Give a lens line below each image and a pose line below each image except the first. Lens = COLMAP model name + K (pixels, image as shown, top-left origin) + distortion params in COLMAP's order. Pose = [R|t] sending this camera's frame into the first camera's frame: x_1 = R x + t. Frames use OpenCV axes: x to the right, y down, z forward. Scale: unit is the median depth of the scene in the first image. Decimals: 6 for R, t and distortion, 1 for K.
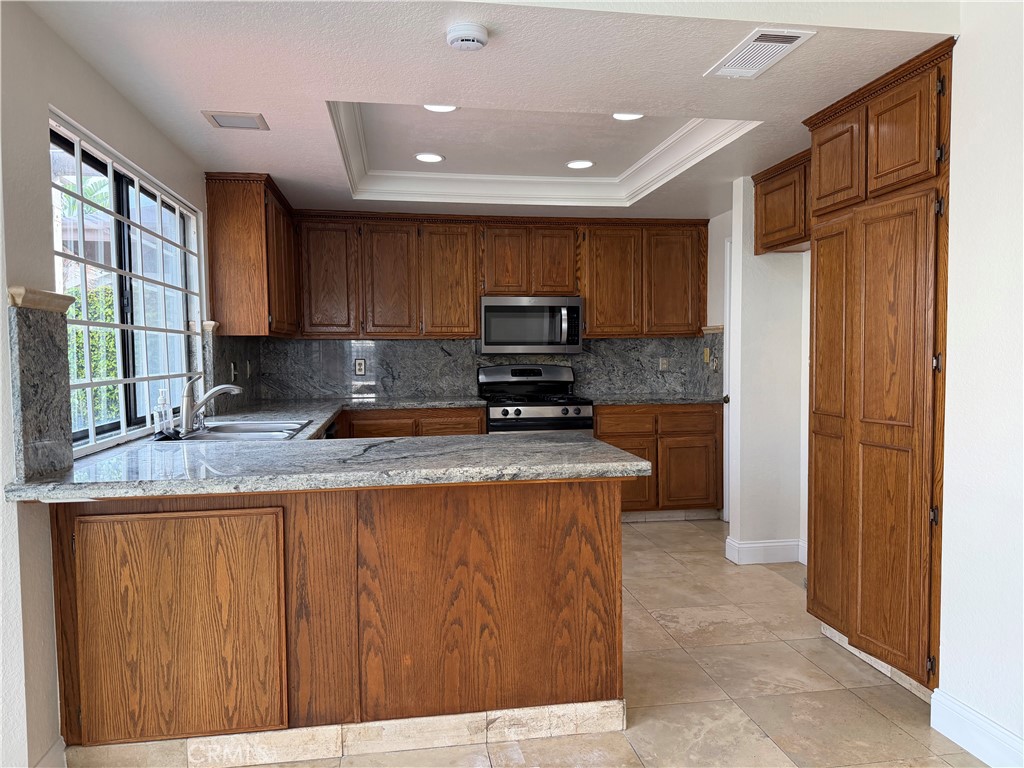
lens RADIAL K [[703.0, 0, 525.7], [0, 703.0, 402.7], [0, 0, 1]] dist [0.007758, -0.005496]
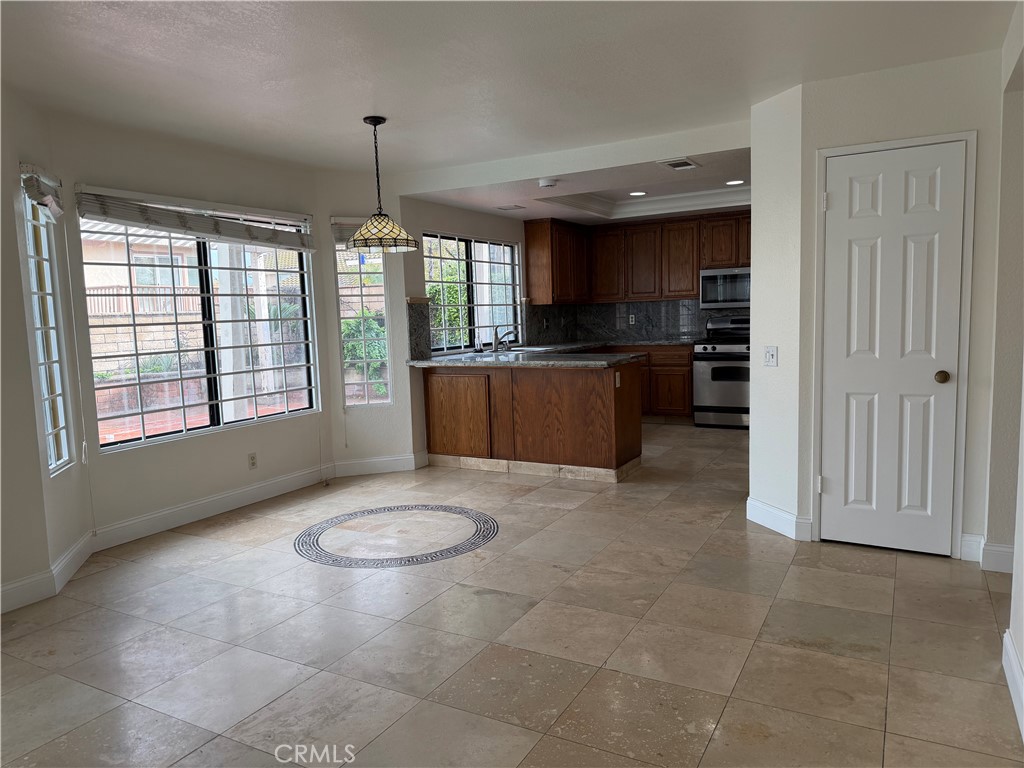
lens RADIAL K [[726.5, 0, 512.7], [0, 726.5, 387.3], [0, 0, 1]] dist [0.013266, -0.009560]
pose [[0.788316, 0.043145, -0.613756, 1.307801], [-0.011749, 0.998412, 0.055095, 0.034362], [0.615158, -0.036221, 0.787571, -1.035668]]
